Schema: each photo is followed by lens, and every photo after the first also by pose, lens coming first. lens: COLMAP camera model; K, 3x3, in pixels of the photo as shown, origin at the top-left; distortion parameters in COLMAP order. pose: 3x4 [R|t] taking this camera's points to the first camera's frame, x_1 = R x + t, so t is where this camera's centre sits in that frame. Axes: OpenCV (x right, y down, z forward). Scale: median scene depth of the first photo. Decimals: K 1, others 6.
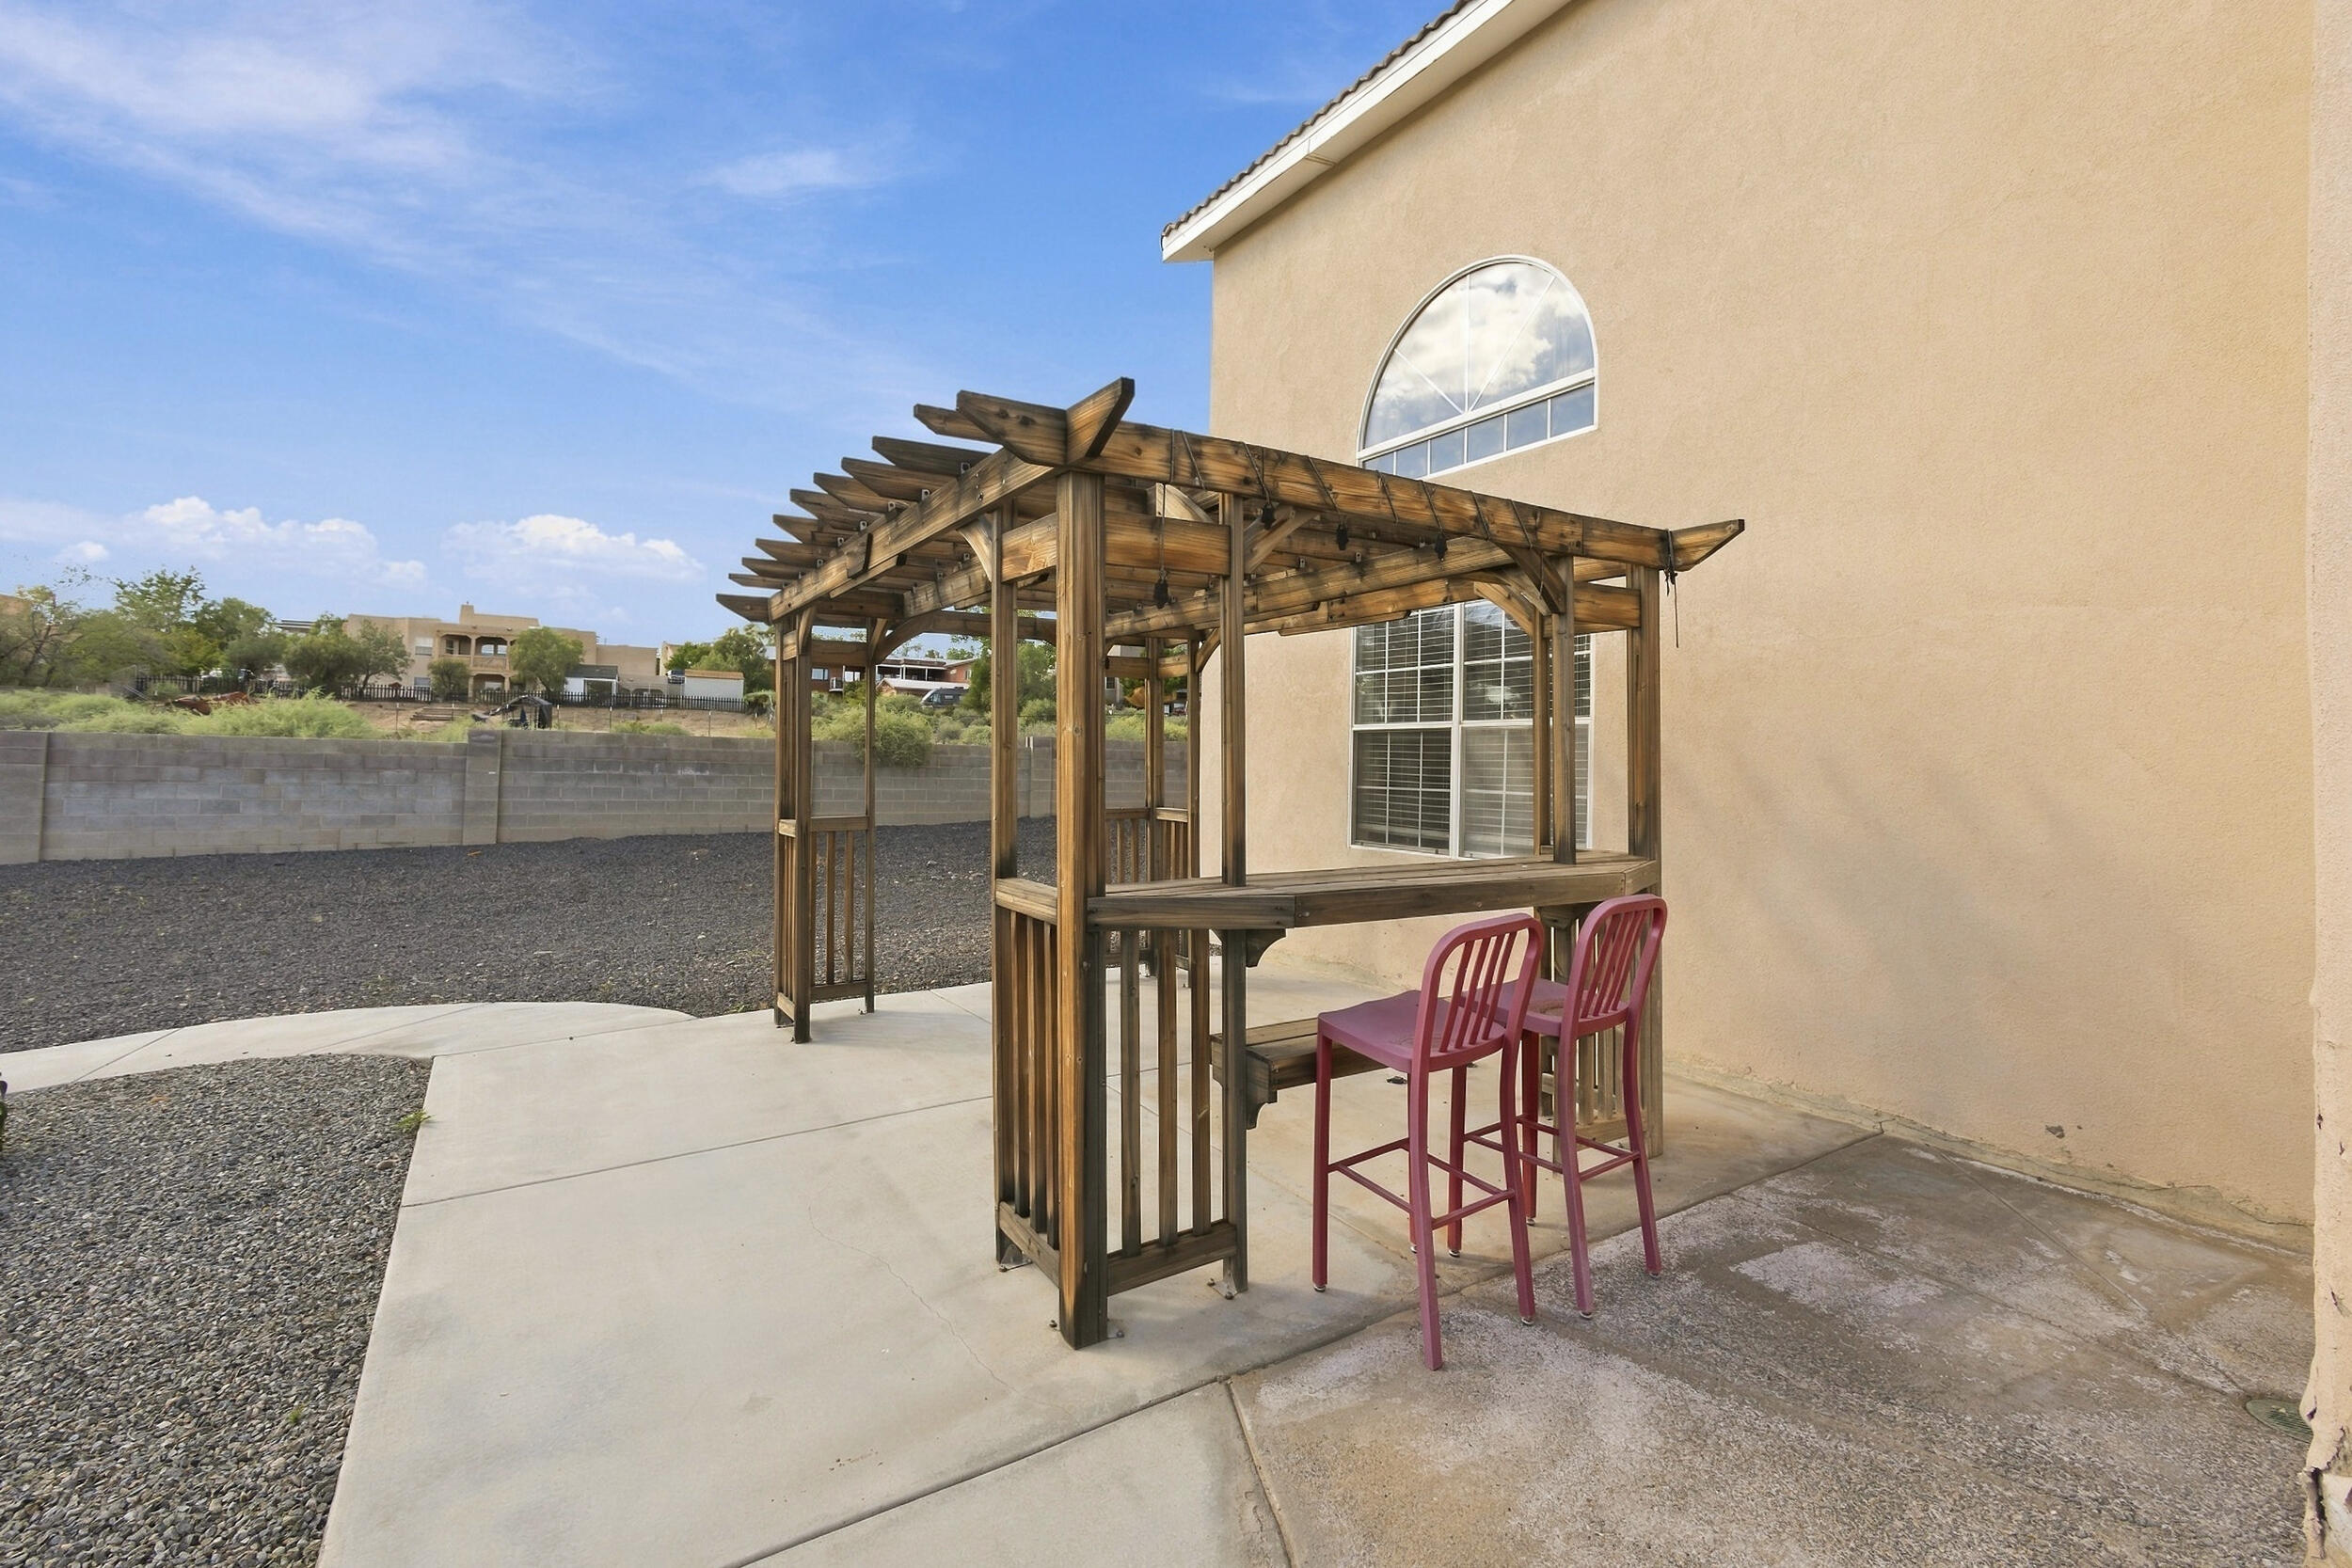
lens RADIAL K [[1021.3, 0, 1178.8], [0, 1021.3, 770.3], [0, 0, 1]] dist [-0.004709, -0.000665]
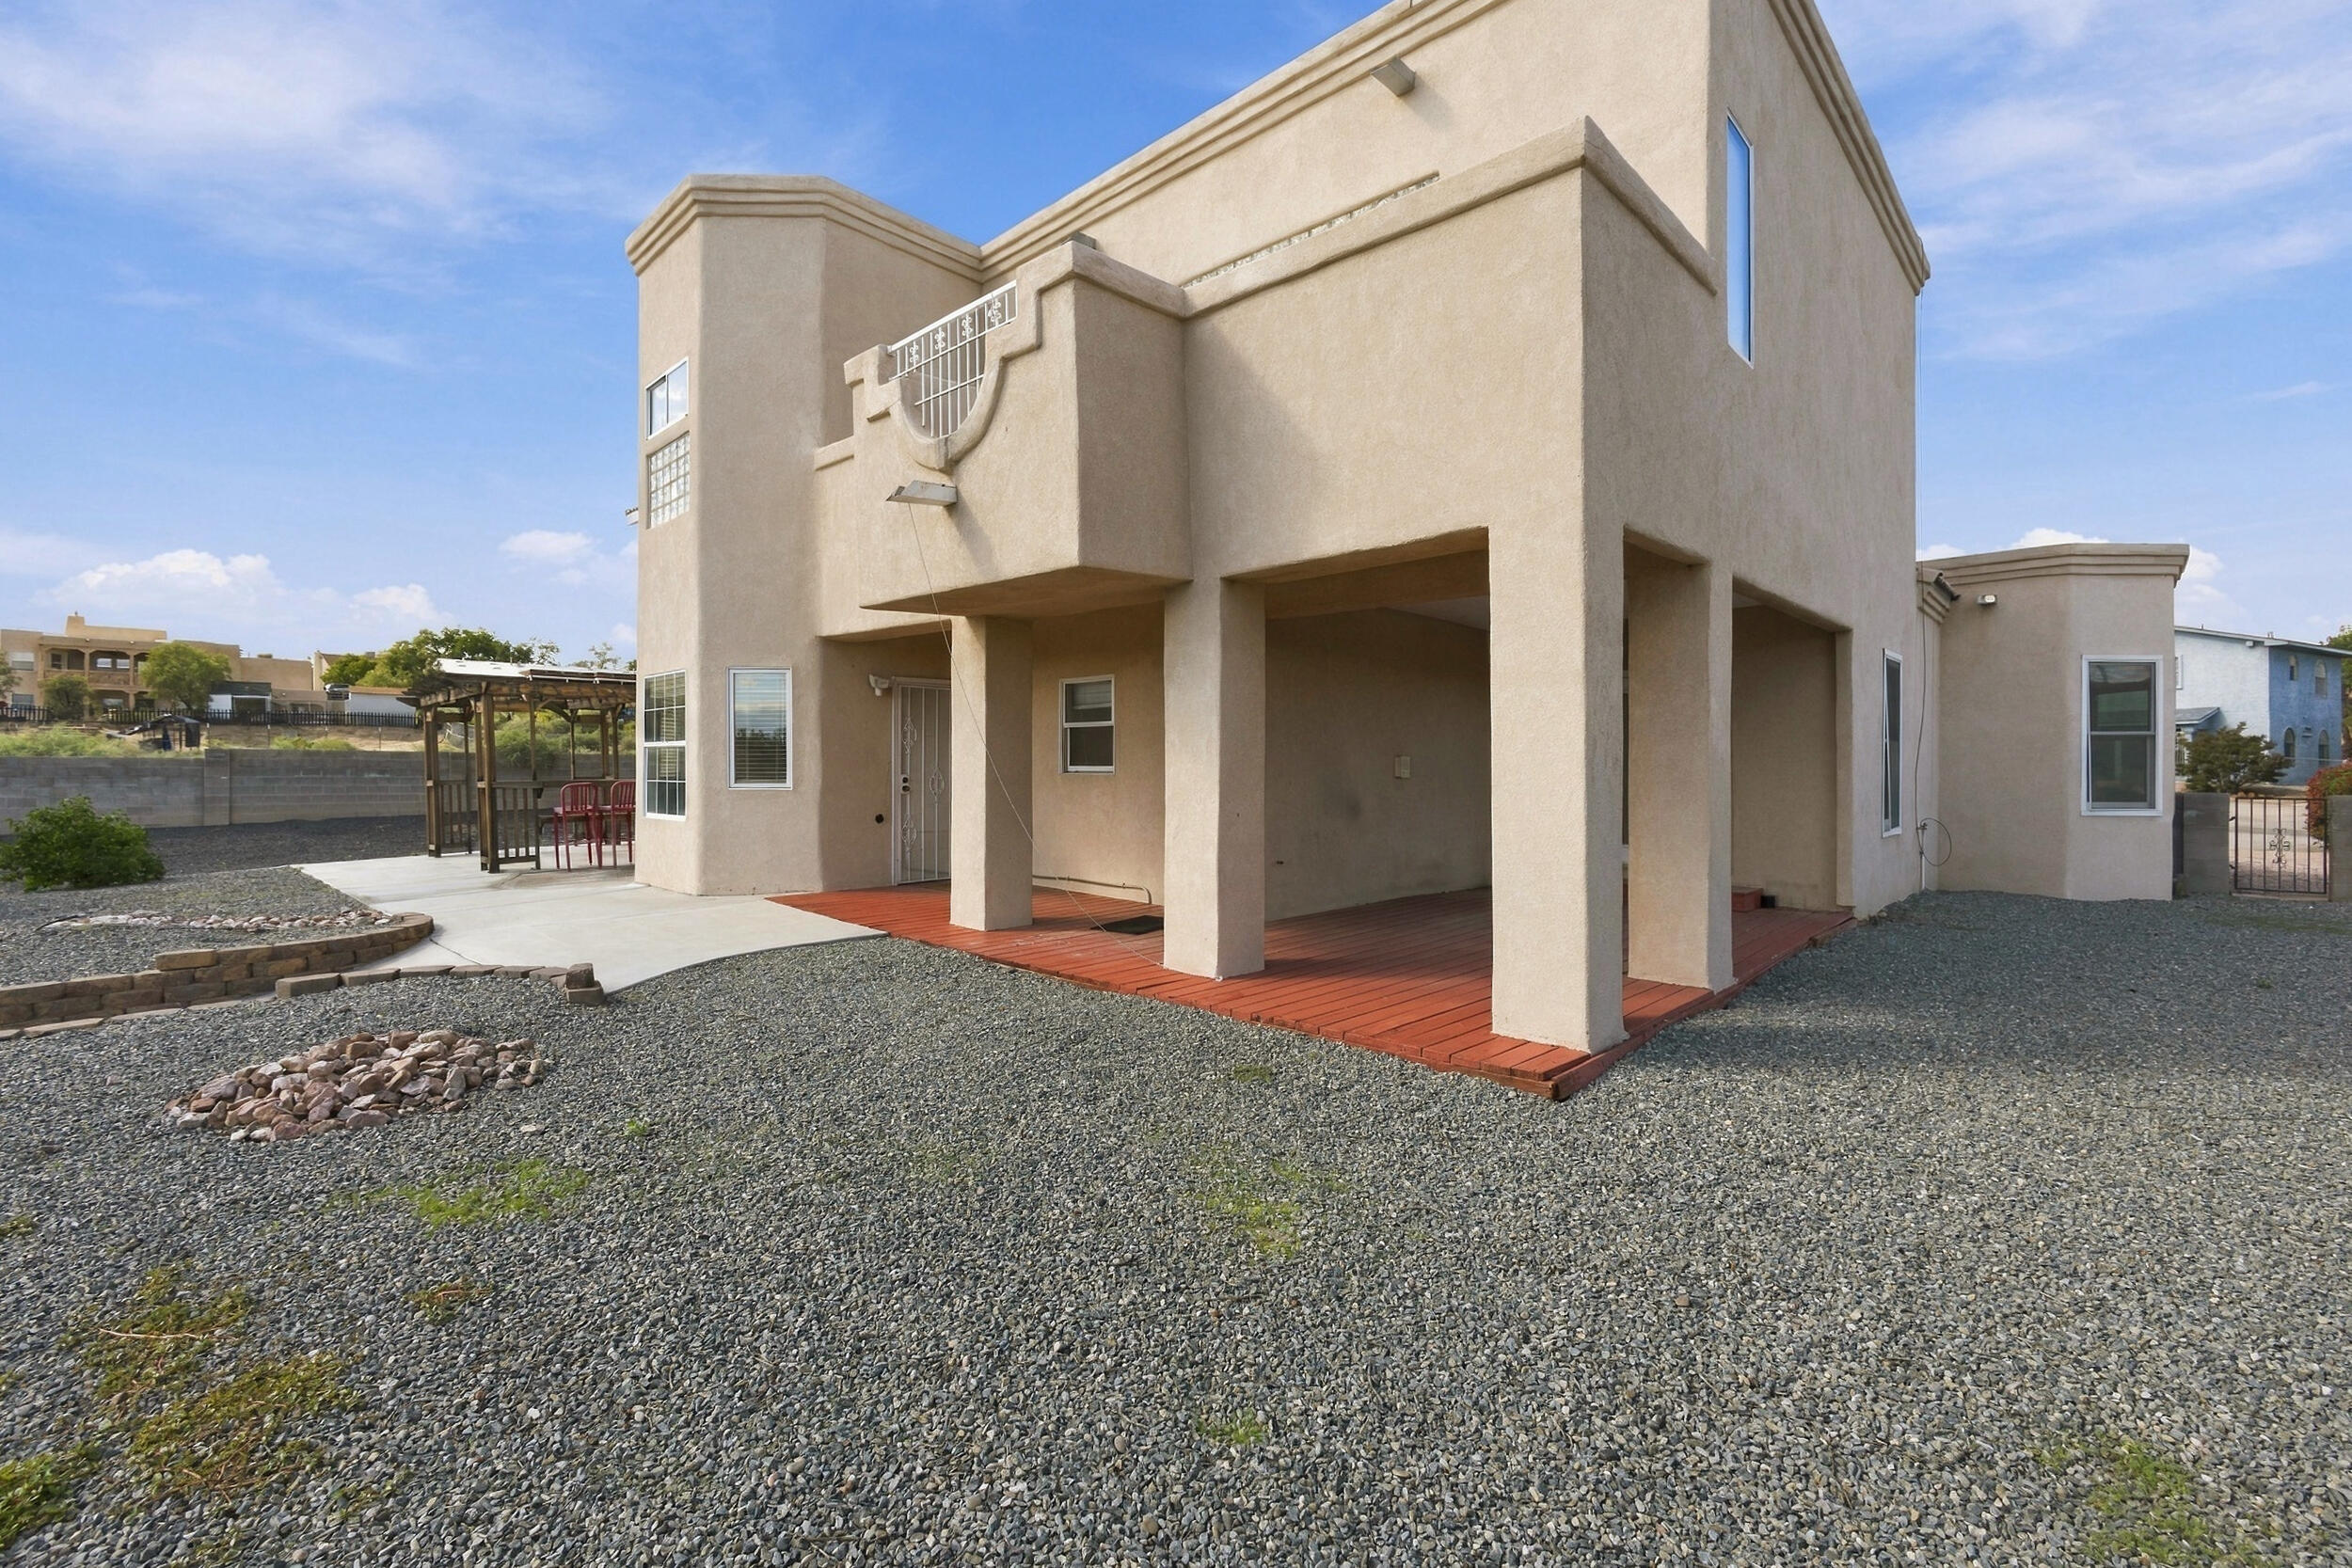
lens RADIAL K [[1021.3, 0, 1171.4], [0, 1021.3, 781.7], [0, 0, 1]] dist [-0.004709, -0.000665]
pose [[0.972779, -0.024462, 0.230438, 0.079636], [0.023183, 0.999697, 0.008257, 0.006782], [-0.230570, -0.002690, 0.973052, -0.183615]]
